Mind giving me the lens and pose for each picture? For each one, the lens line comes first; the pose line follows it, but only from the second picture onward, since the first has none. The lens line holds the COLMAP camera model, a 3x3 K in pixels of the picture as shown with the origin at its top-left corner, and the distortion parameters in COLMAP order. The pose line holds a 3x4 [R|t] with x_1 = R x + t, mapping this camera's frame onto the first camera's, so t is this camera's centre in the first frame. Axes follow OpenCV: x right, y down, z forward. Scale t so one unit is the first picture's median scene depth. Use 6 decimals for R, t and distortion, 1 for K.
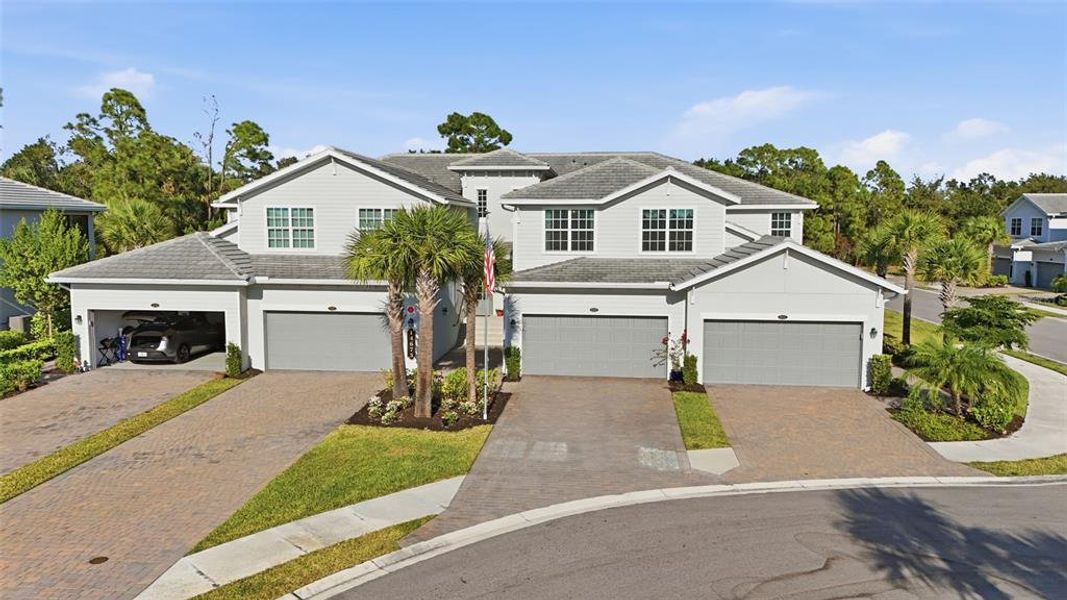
lens RADIAL K [[738.3, 0, 533.5], [0, 738.3, 300.0], [0, 0, 1]] dist [0.036437, -0.003673]
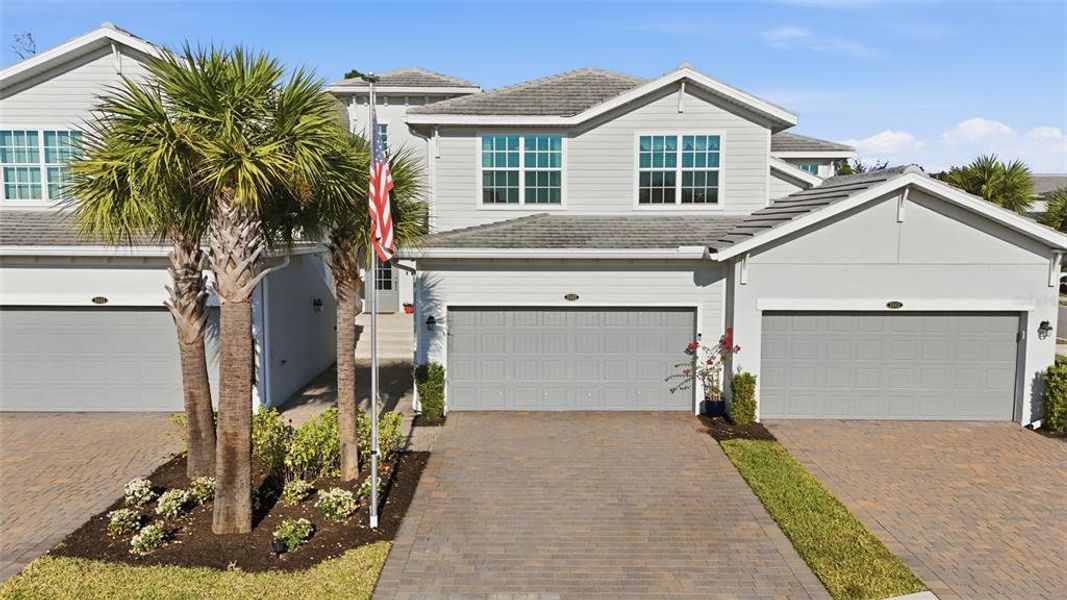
lens RADIAL K [[738.3, 0, 533.5], [0, 738.3, 300.0], [0, 0, 1]] dist [0.036437, -0.003673]
pose [[0.993252, -0.010148, 0.115531, -0.014551], [0.010423, 0.999944, -0.001775, 0.016076], [-0.115506, 0.002968, 0.993302, 0.421468]]
